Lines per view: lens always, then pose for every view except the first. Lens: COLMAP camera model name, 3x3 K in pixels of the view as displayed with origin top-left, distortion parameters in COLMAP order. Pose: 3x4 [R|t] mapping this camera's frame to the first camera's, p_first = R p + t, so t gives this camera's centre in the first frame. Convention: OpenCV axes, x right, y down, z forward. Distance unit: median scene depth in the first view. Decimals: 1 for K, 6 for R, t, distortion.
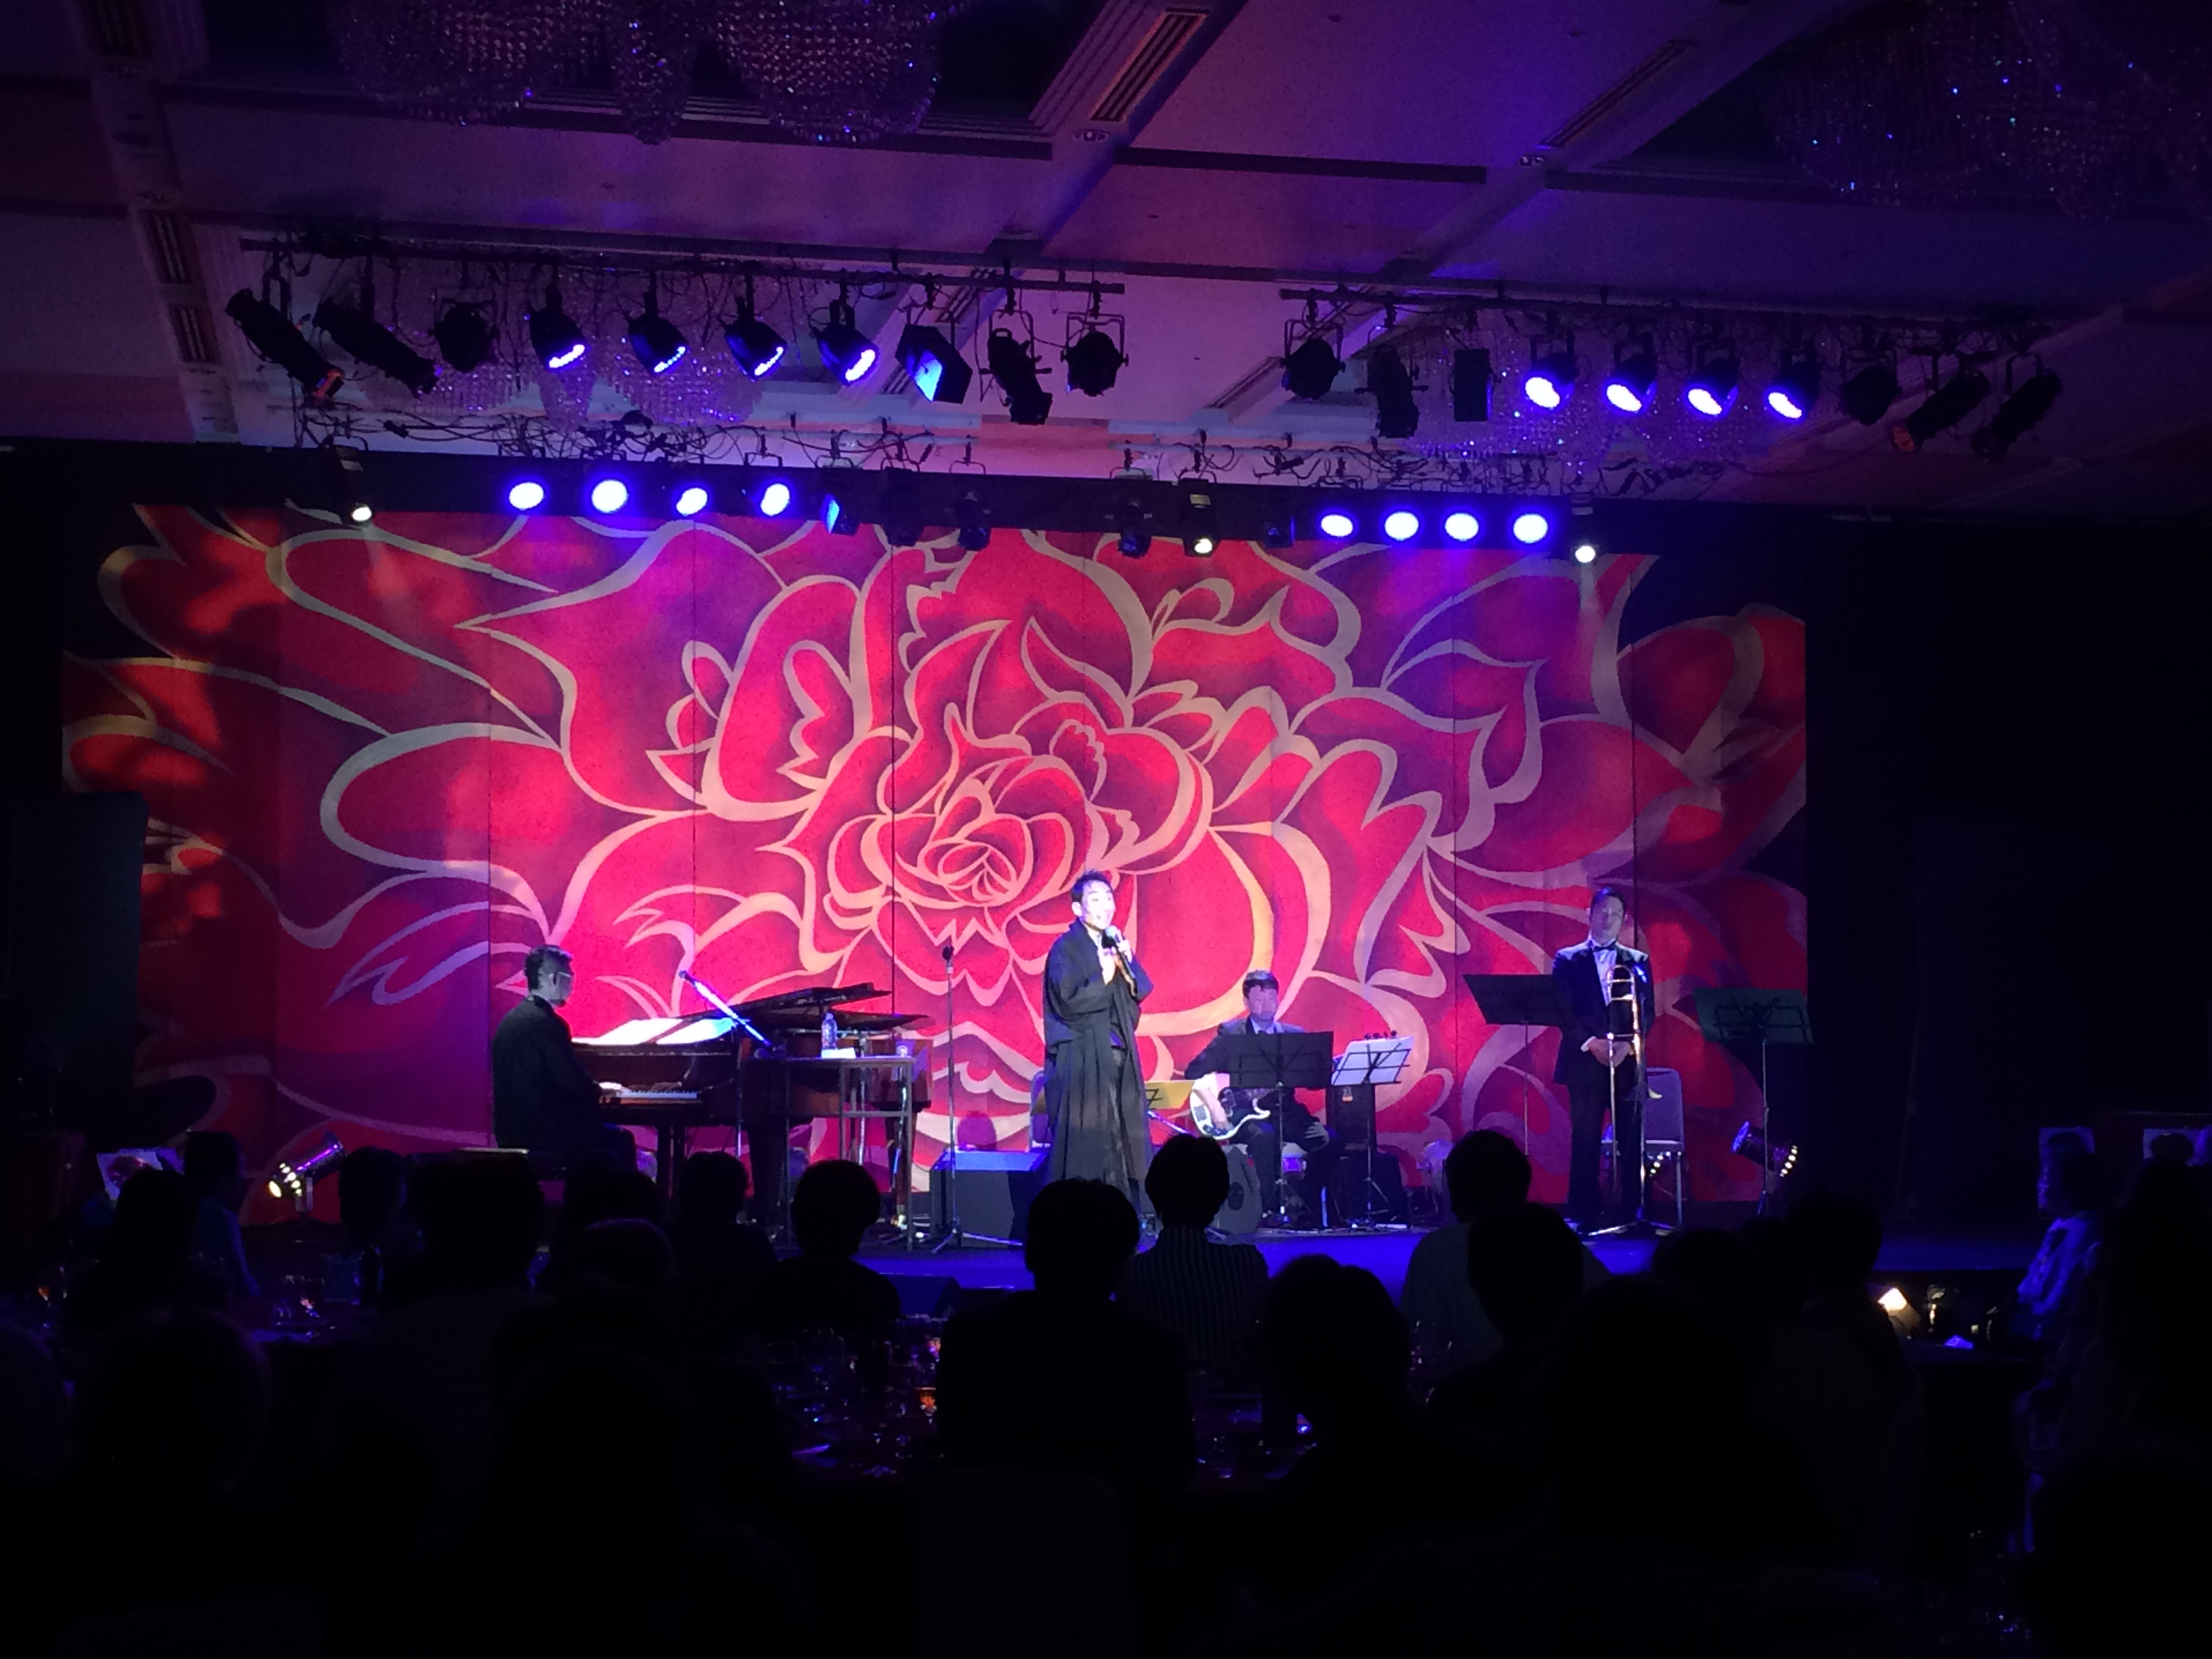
lens RADIAL K [[3274.3, 0, 1105.6], [0, 3274.3, 829.1], [0, 0, 1]] dist [0.088277, 0.000000]
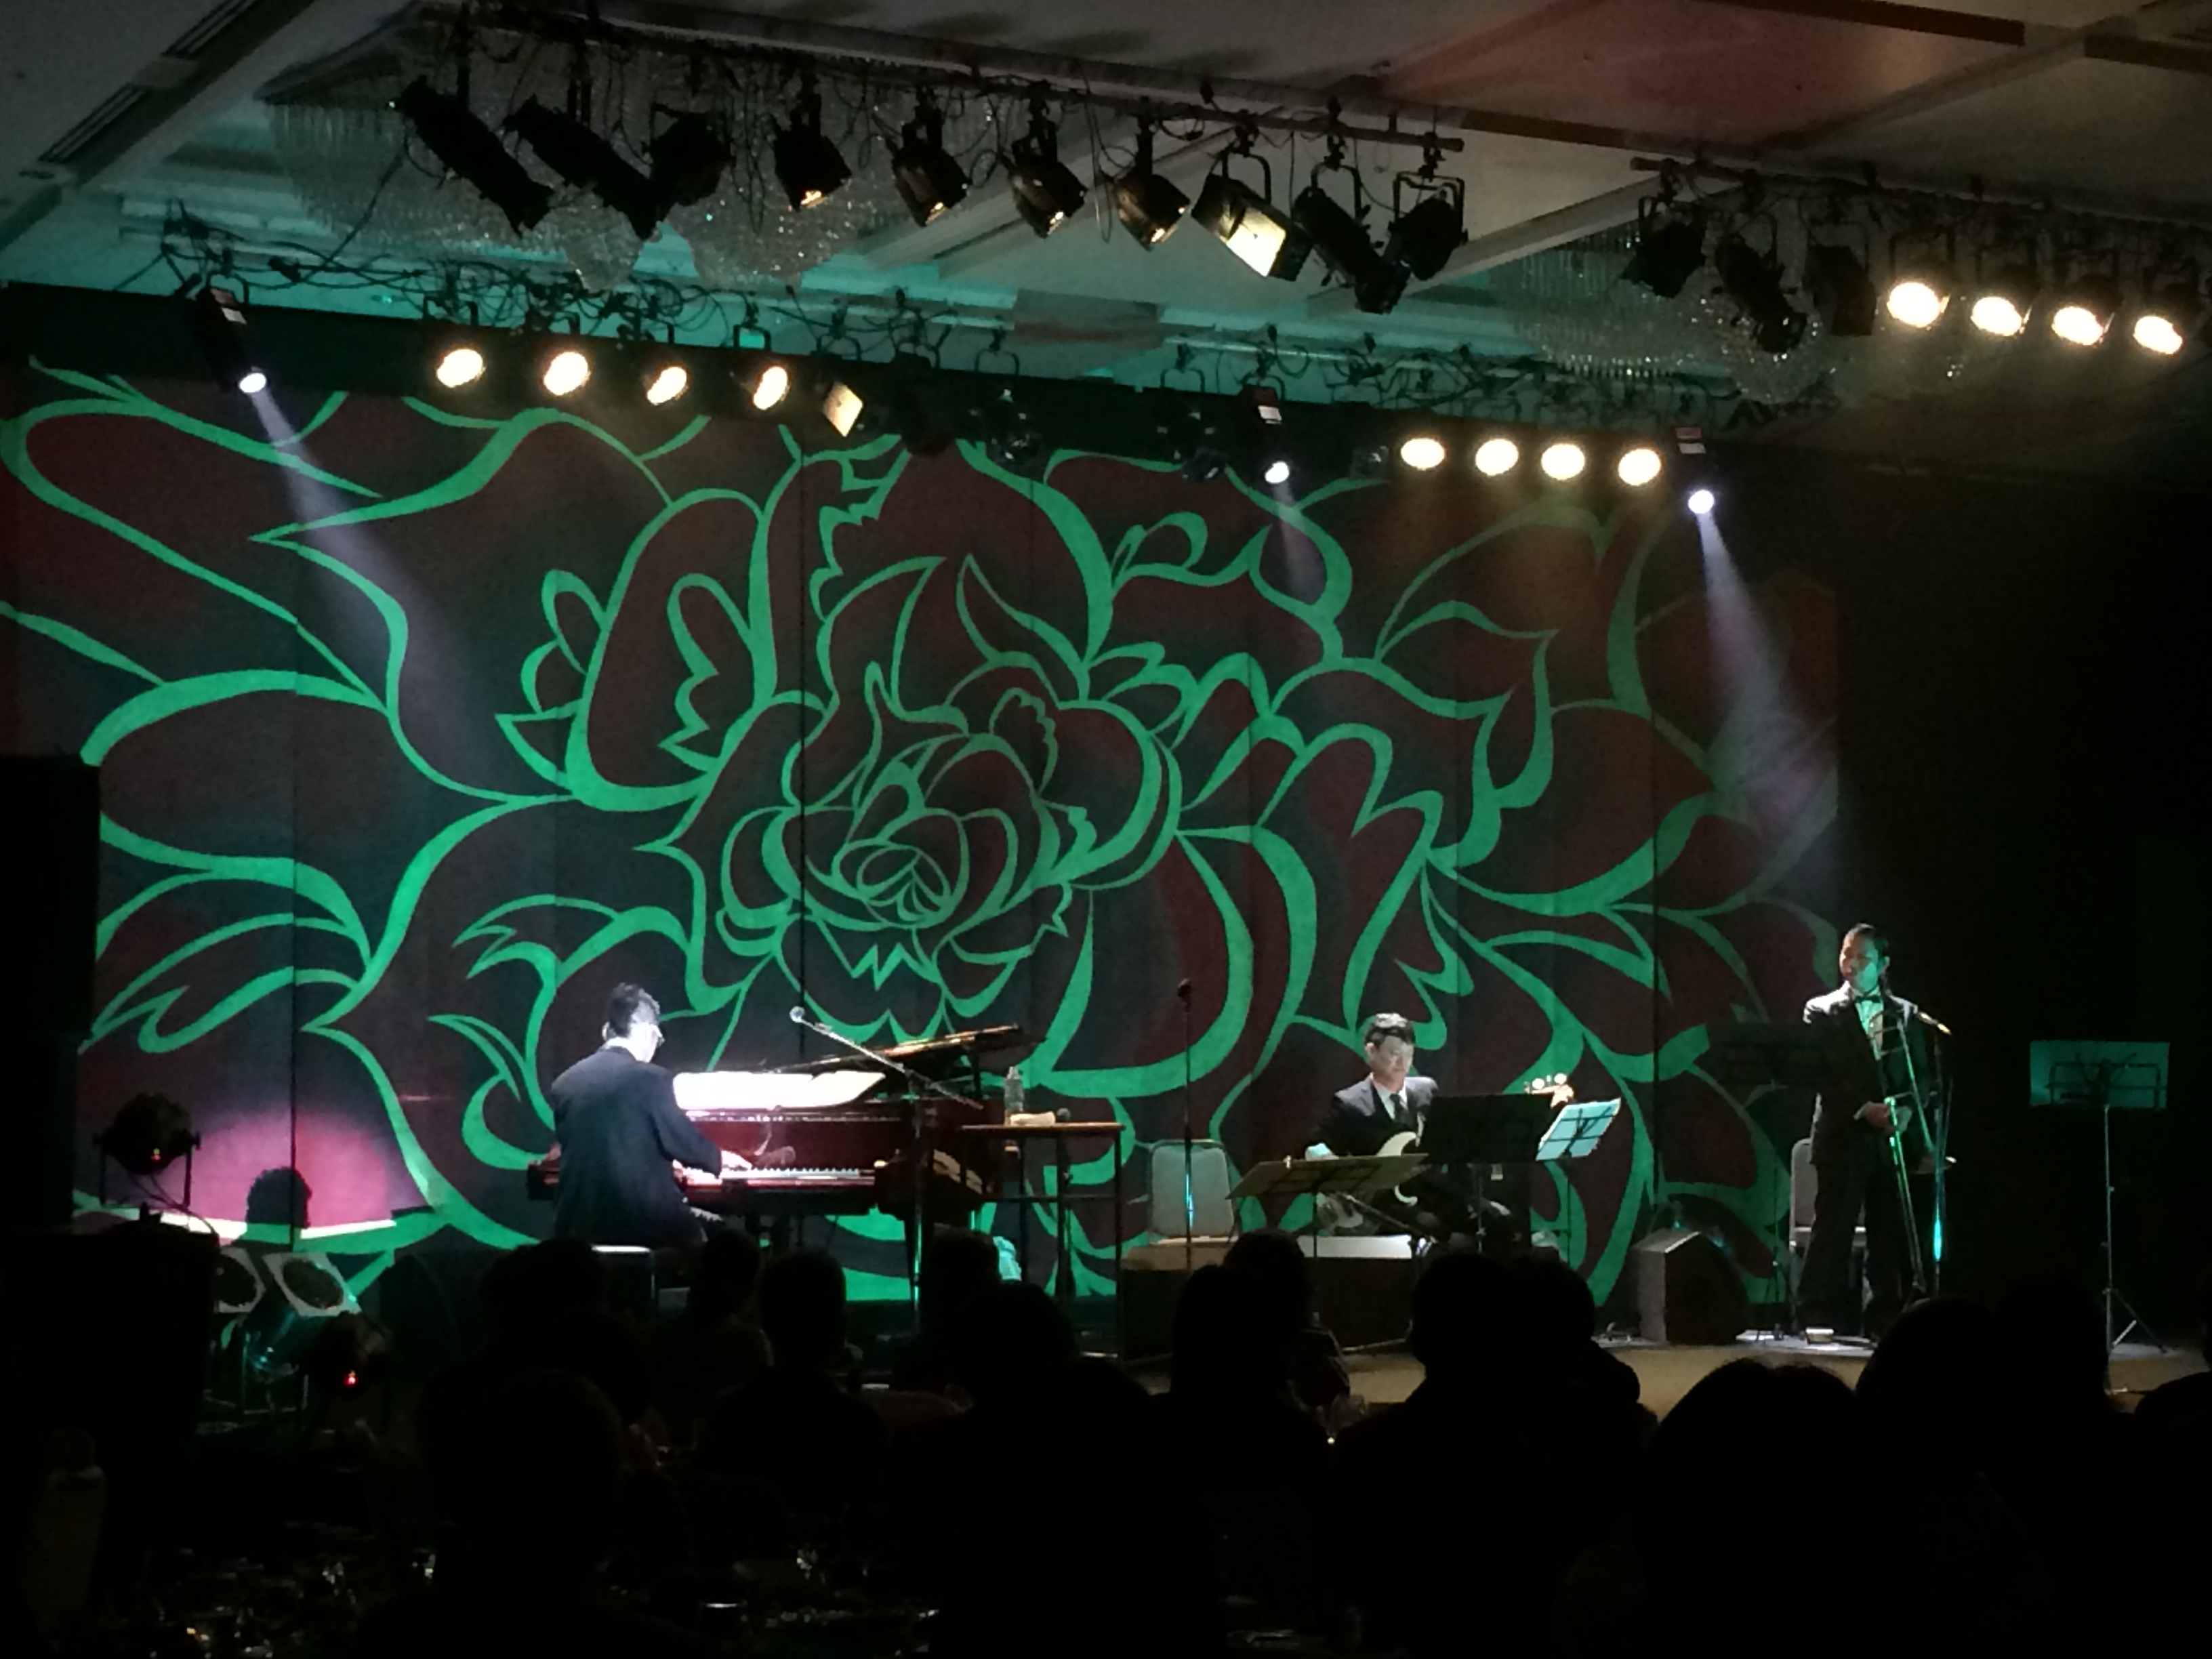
lens RADIAL K [[4213.4, 0, 1106.1], [0, 4213.4, 832.5], [0, 0, 1]] dist [0.053673, 0.000000]
pose [[0.963629, 0.018899, 0.266576, -0.260400], [-0.018815, 0.999819, -0.002871, 0.003101], [-0.266582, -0.002249, 0.963810, 0.037683]]
